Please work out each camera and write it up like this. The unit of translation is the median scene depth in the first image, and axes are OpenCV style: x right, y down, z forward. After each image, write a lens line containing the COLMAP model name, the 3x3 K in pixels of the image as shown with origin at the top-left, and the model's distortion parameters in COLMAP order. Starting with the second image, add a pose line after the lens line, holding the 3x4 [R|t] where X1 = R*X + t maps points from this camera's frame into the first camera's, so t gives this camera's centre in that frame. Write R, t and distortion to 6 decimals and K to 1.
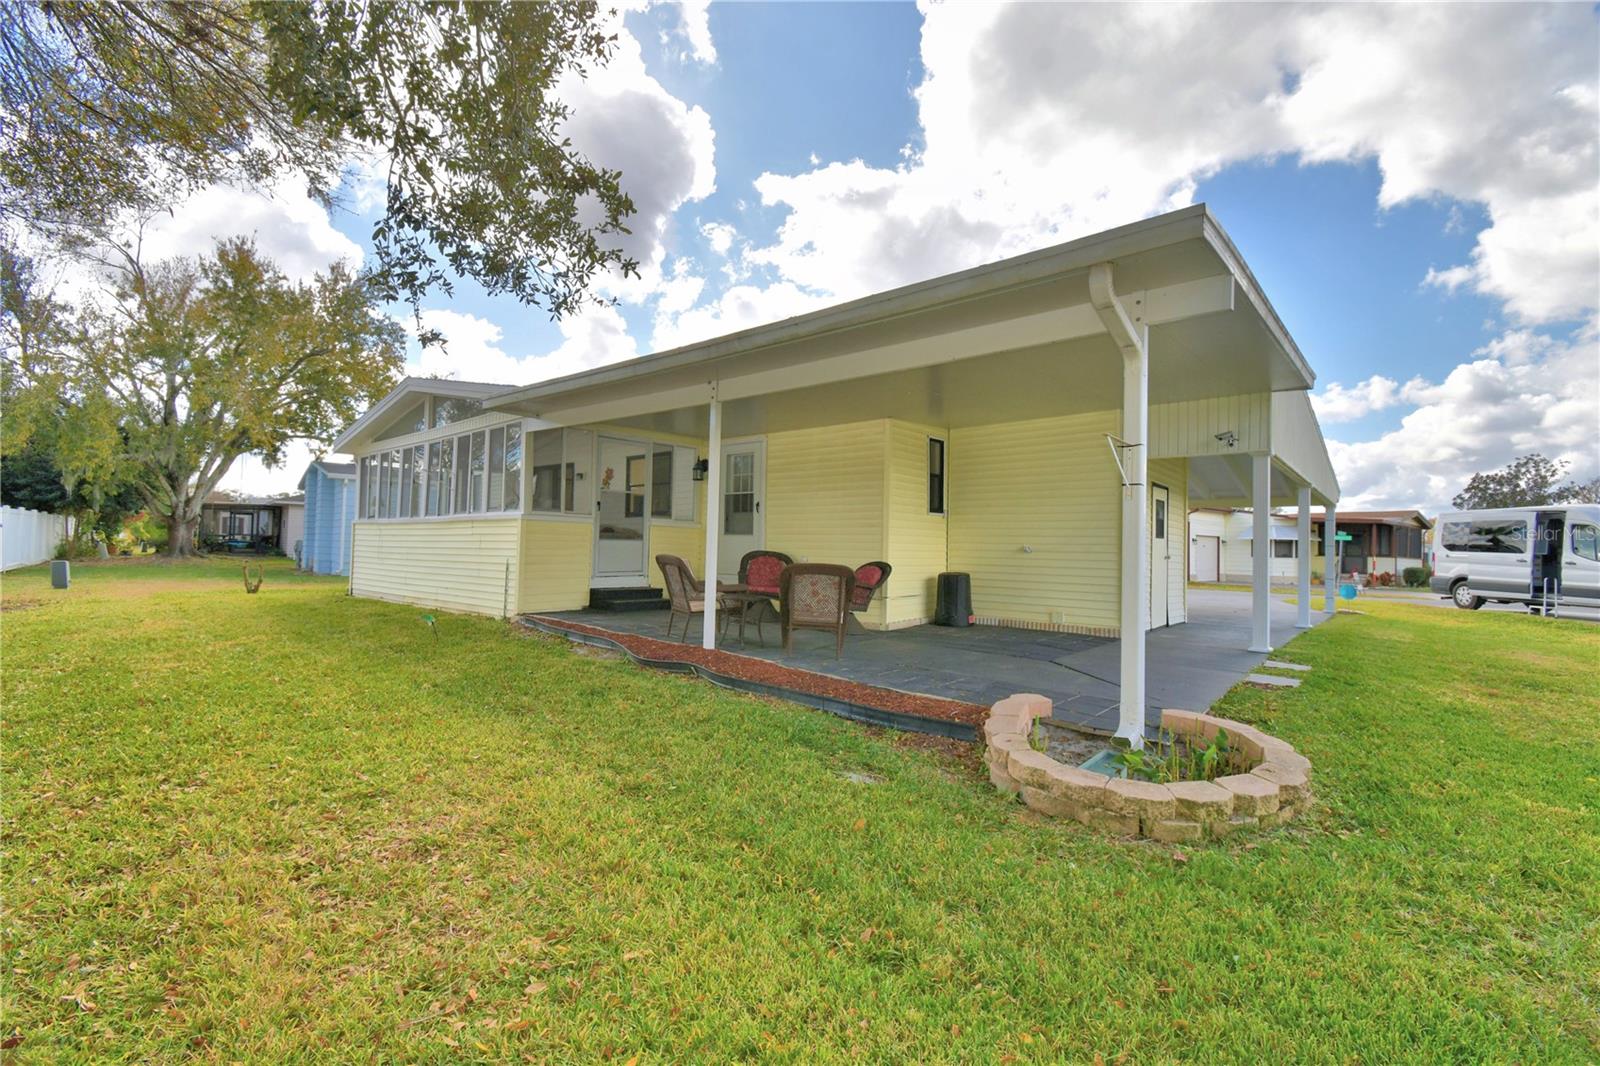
lens RADIAL K [[701.2, 0, 758.3], [0, 701.2, 519.4], [0, 0, 1]] dist [0.015915, -0.022156]
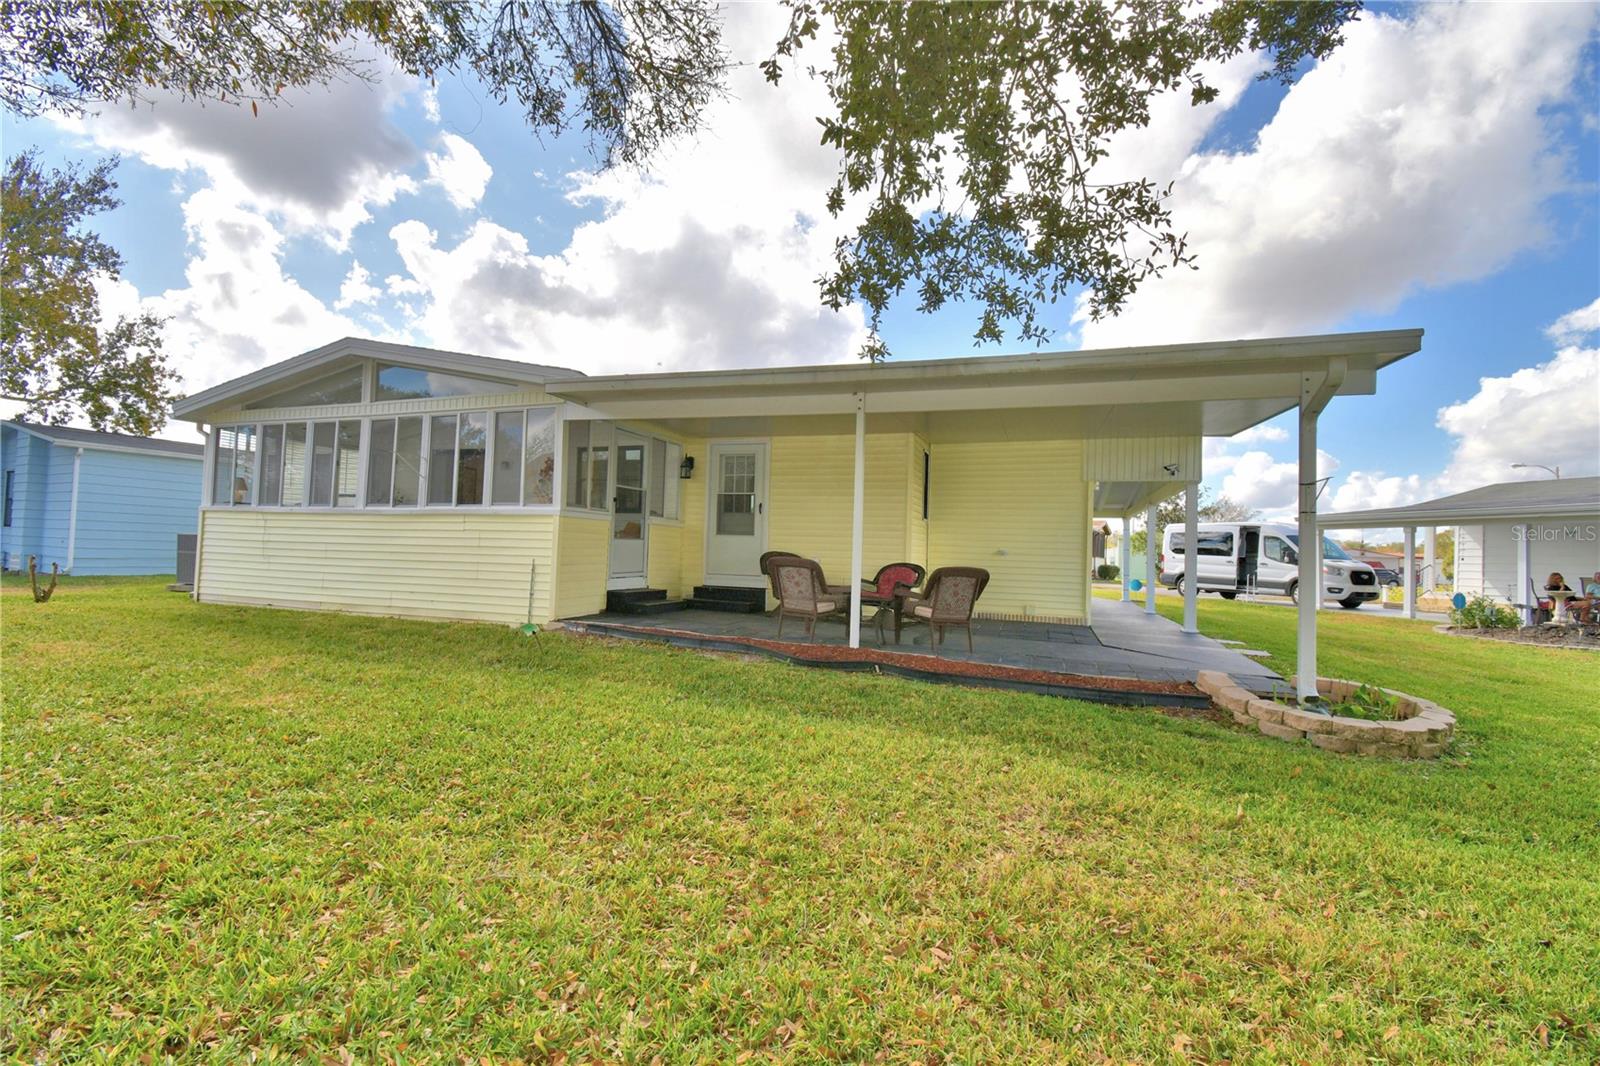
lens RADIAL K [[701.2, 0, 794.2], [0, 701.2, 529.1], [0, 0, 1]] dist [0.015915, -0.022156]
pose [[0.927968, 0.019264, 0.372161, -0.326271], [-0.026586, 0.999541, 0.014552, -0.003563], [-0.371710, -0.023398, 0.928054, 0.036144]]
